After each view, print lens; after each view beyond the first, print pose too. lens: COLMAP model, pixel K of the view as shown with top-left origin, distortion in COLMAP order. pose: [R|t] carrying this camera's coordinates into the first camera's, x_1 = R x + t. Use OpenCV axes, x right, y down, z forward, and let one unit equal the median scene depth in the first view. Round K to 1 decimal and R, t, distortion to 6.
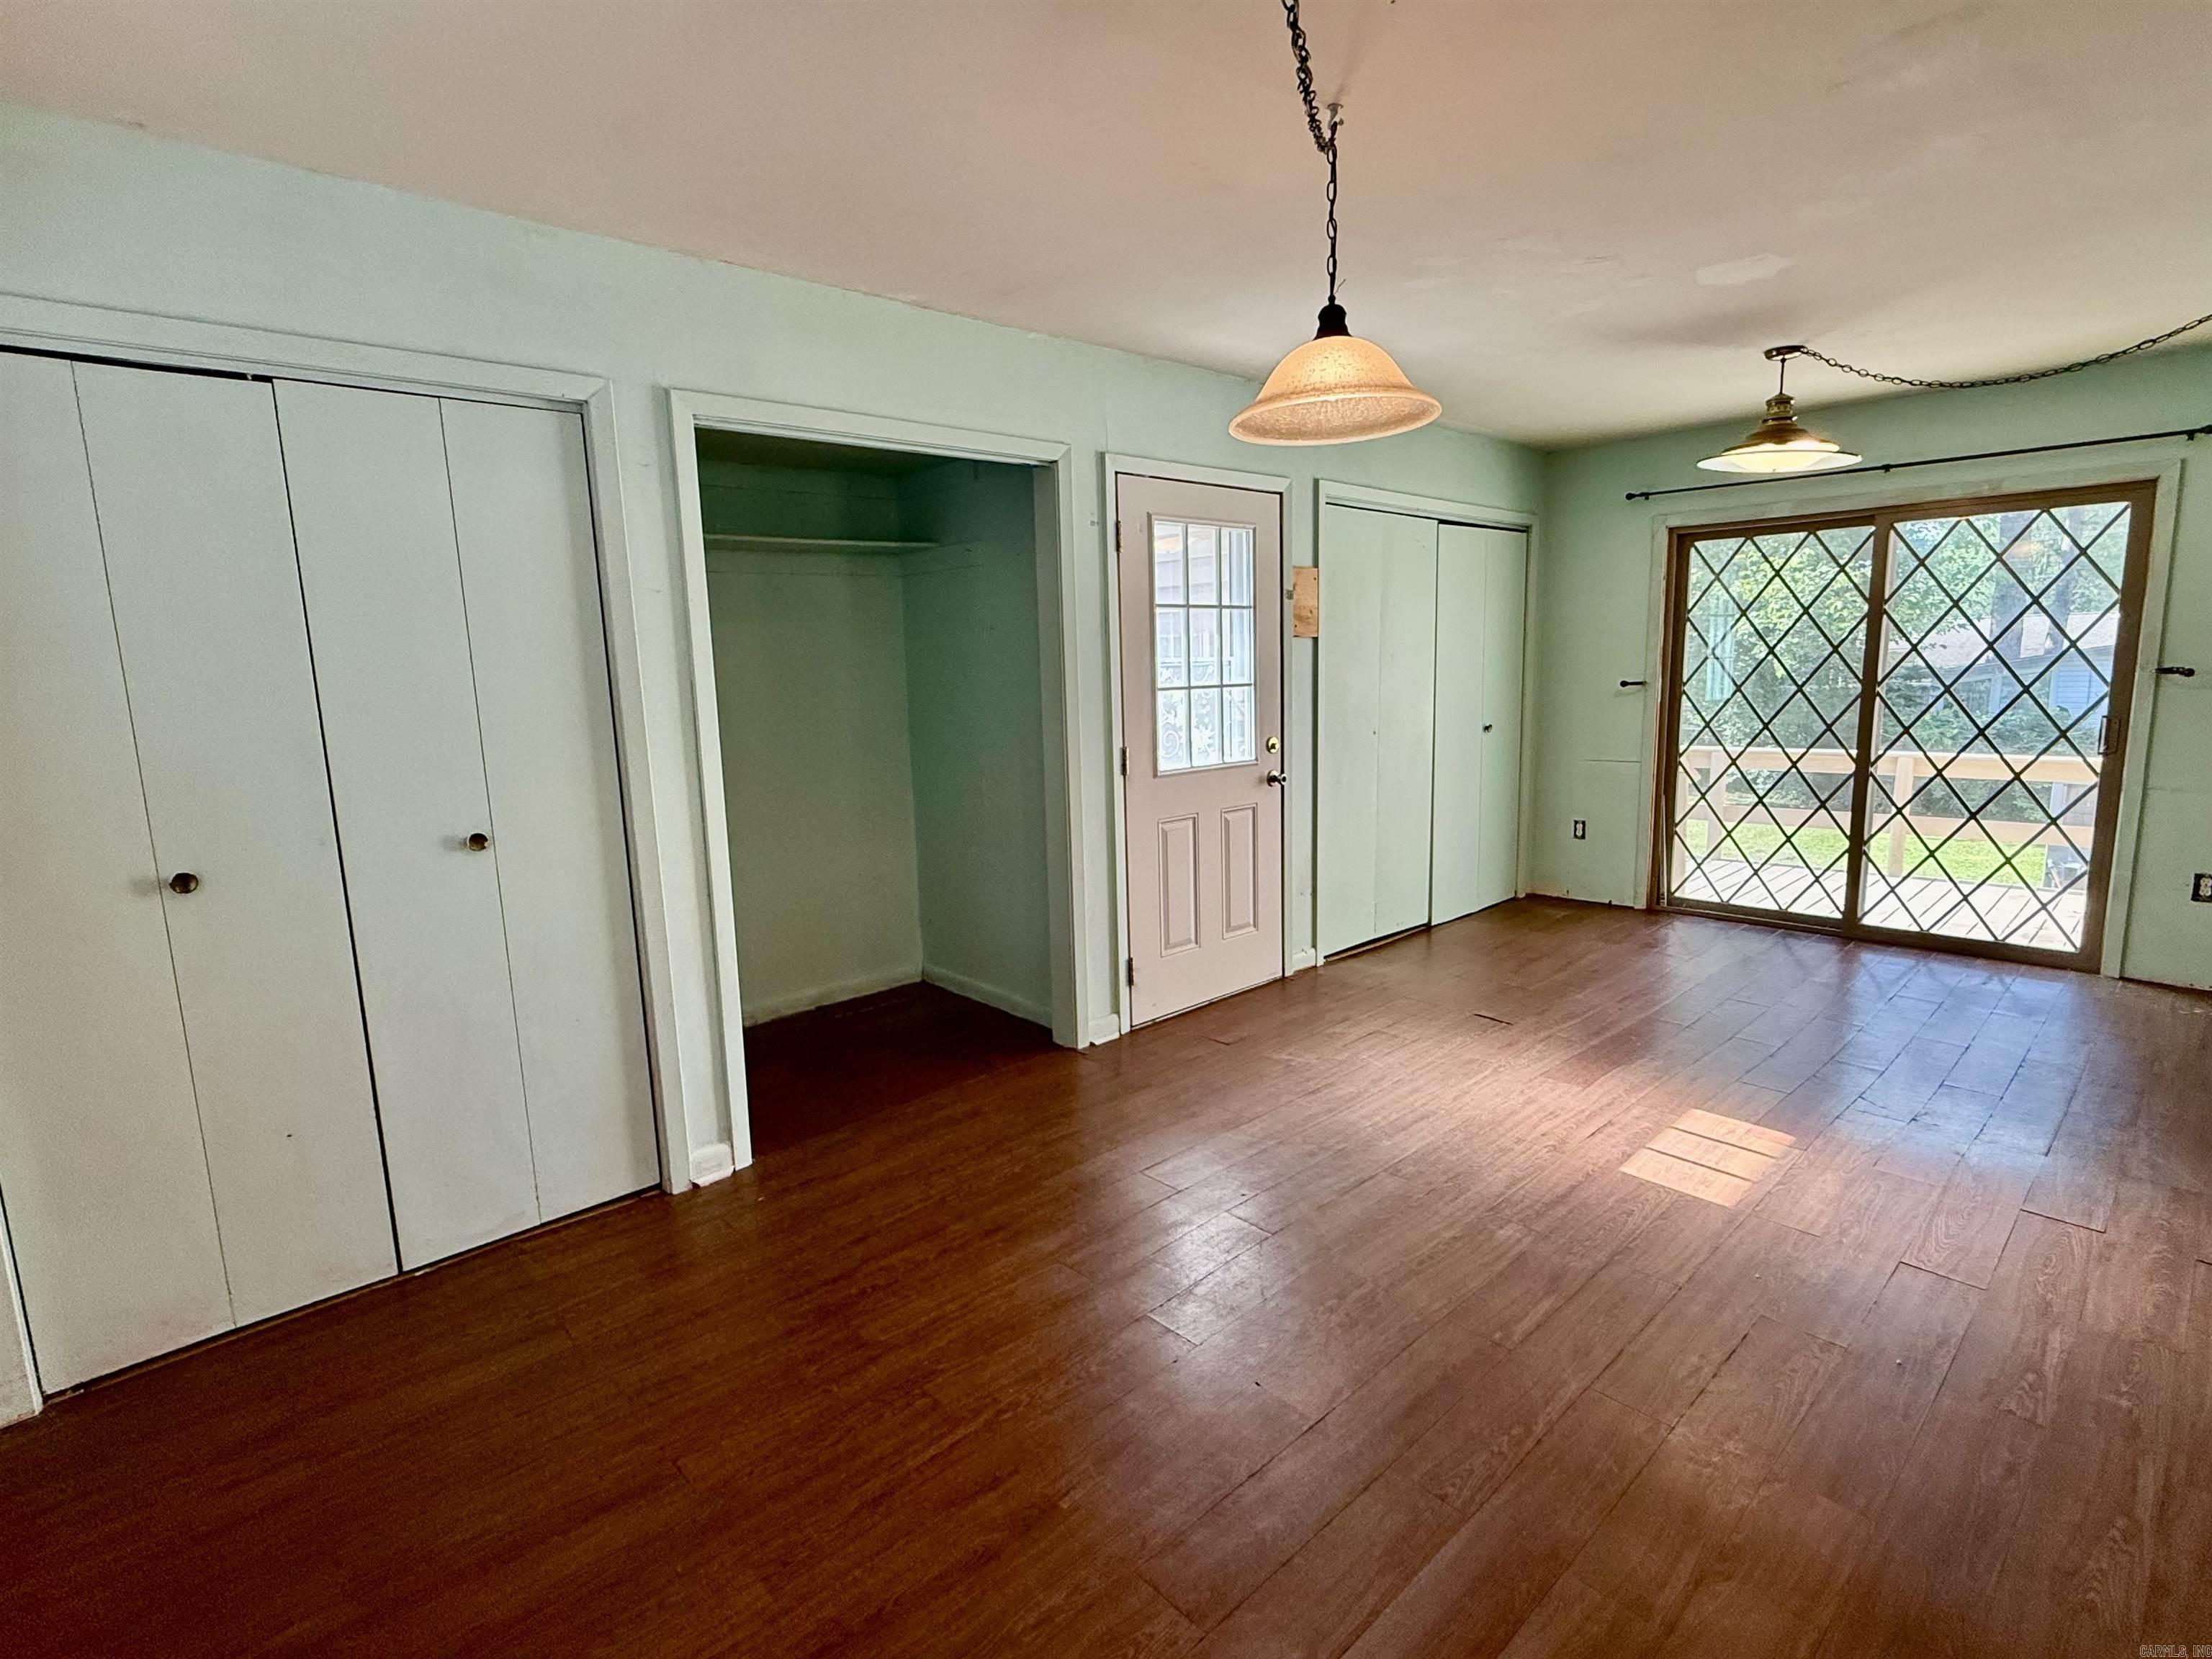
lens RADIAL K [[1090.3, 0, 1103.8], [0, 1090.3, 838.3], [0, 0, 1]] dist [0.002101, 0.003073]
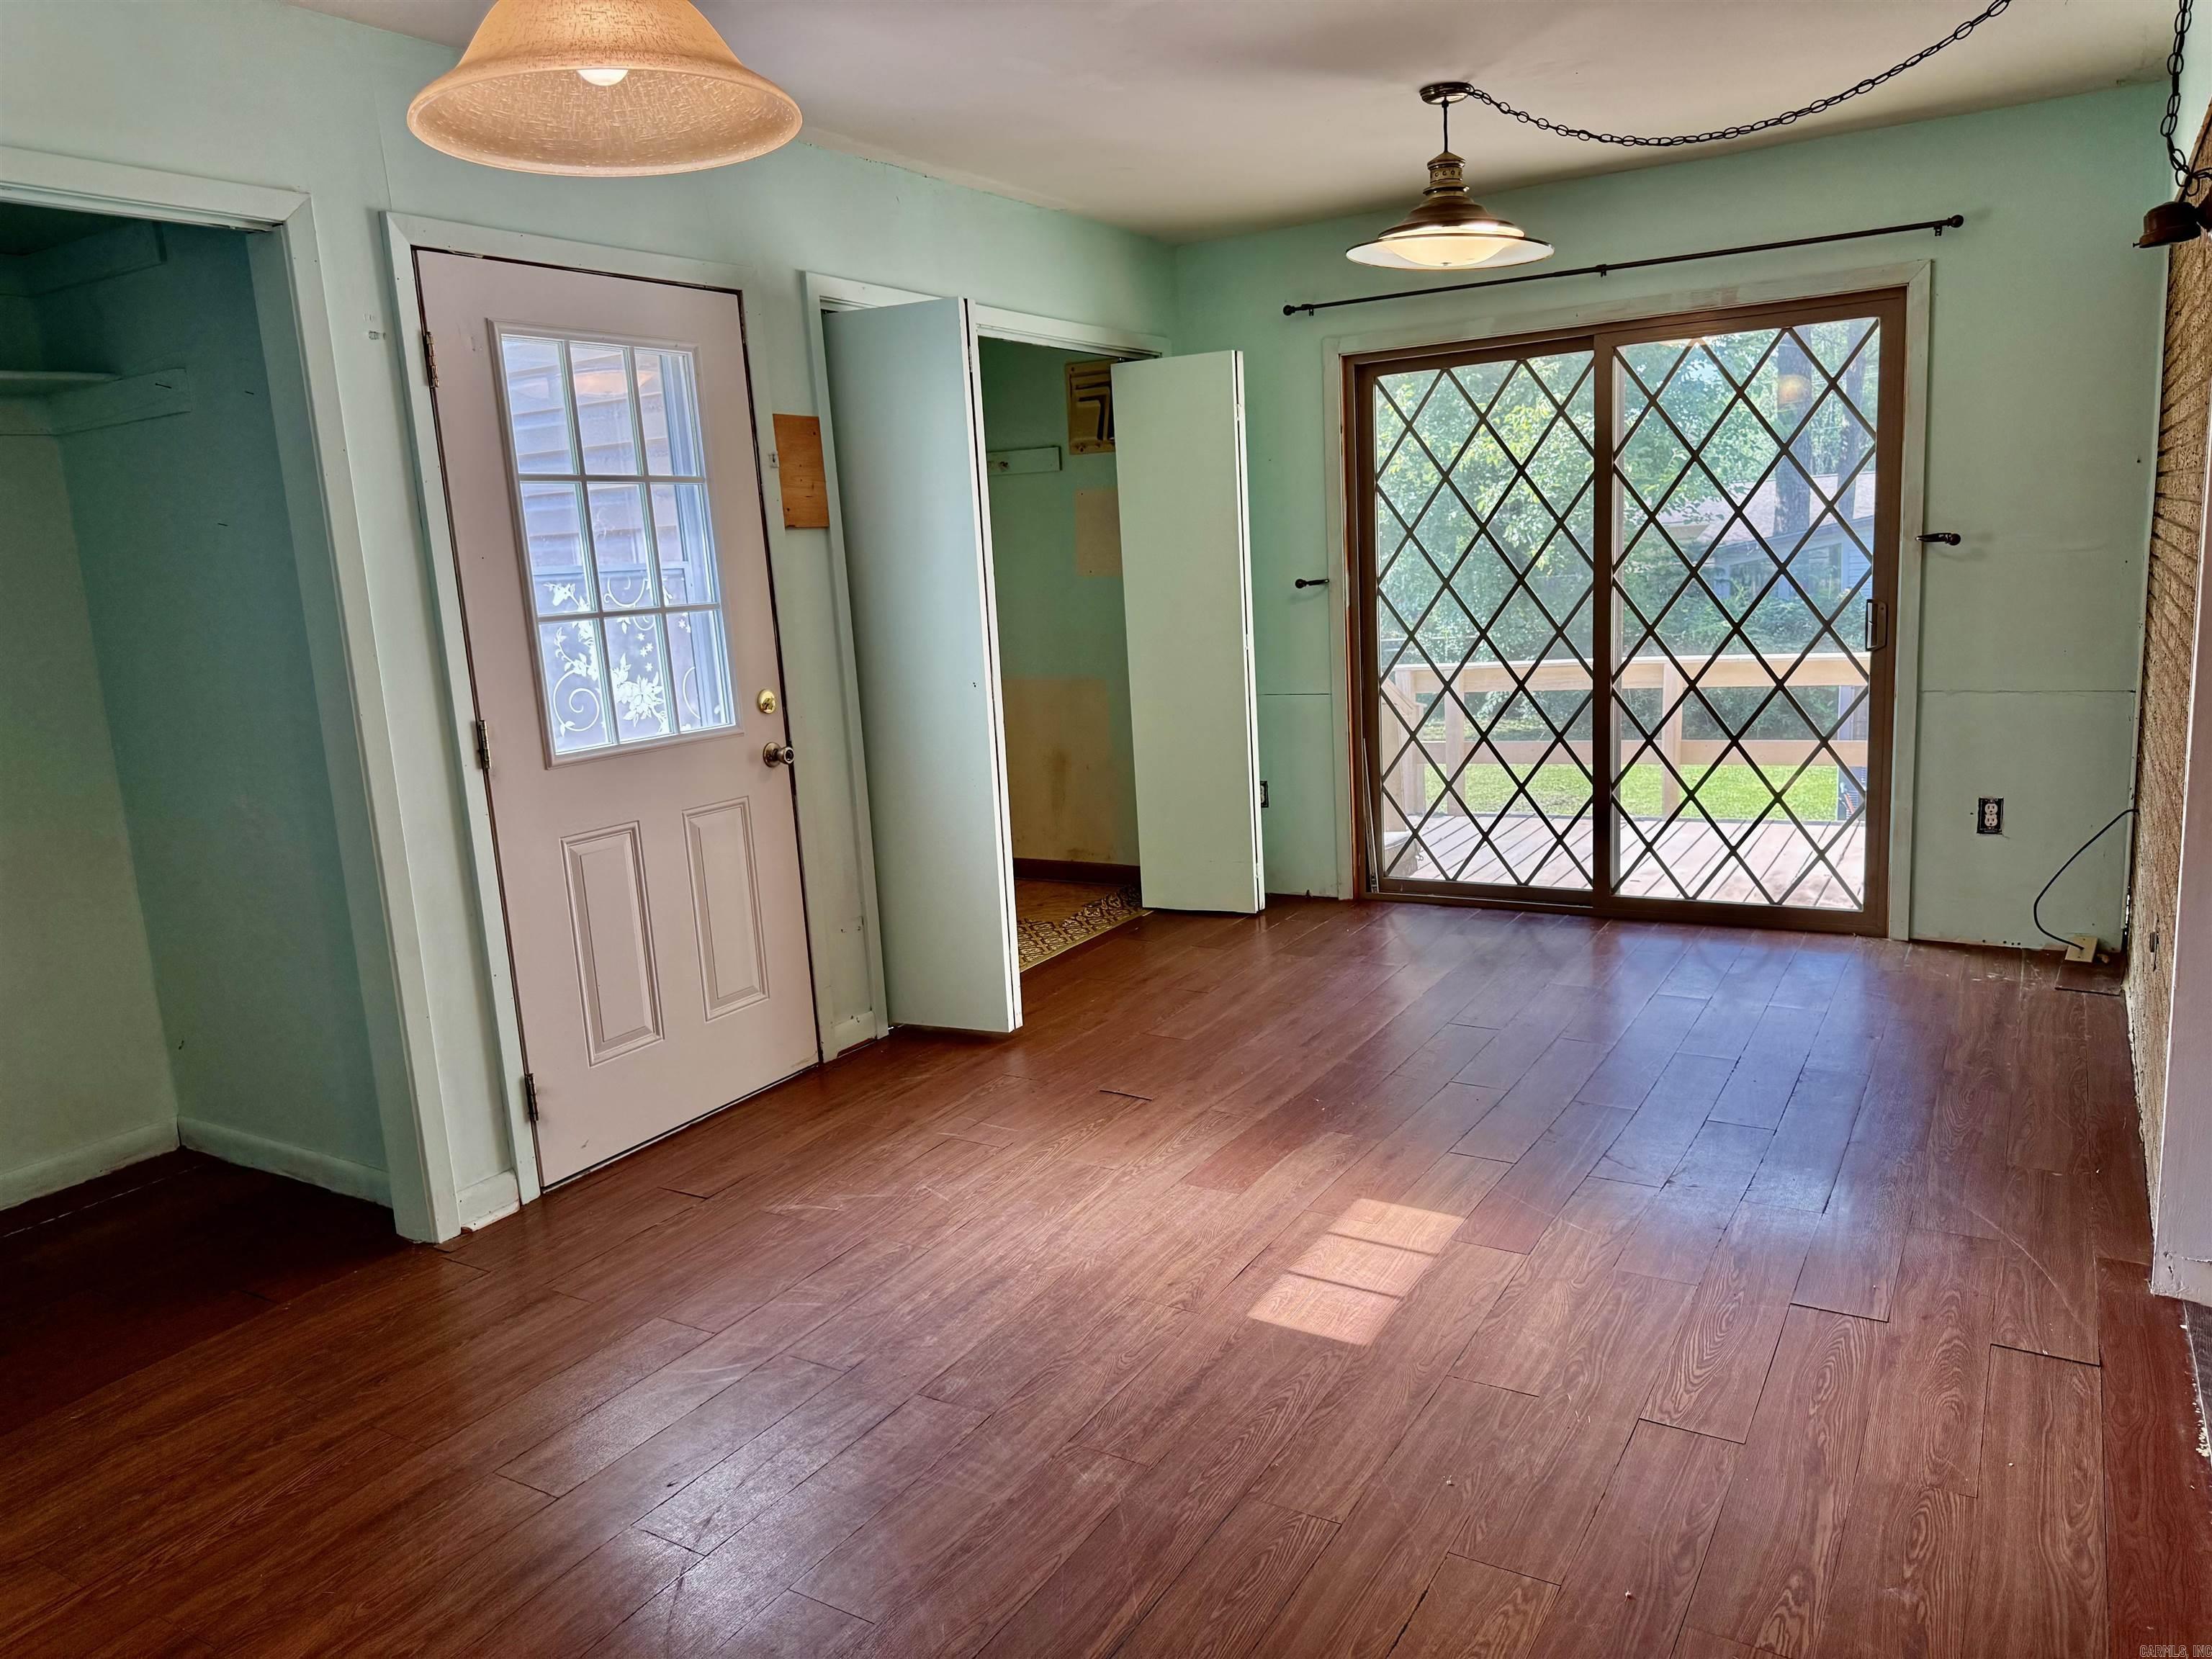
lens RADIAL K [[1565.9, 0, 1119.1], [0, 1565.9, 839.3], [0, 0, 1]] dist [0.085015, -0.096804]
pose [[0.959697, -0.080889, 0.269142, 0.113413], [0.077426, 0.996722, 0.023476, -0.013399], [-0.270159, -0.001691, 0.962814, 0.084633]]
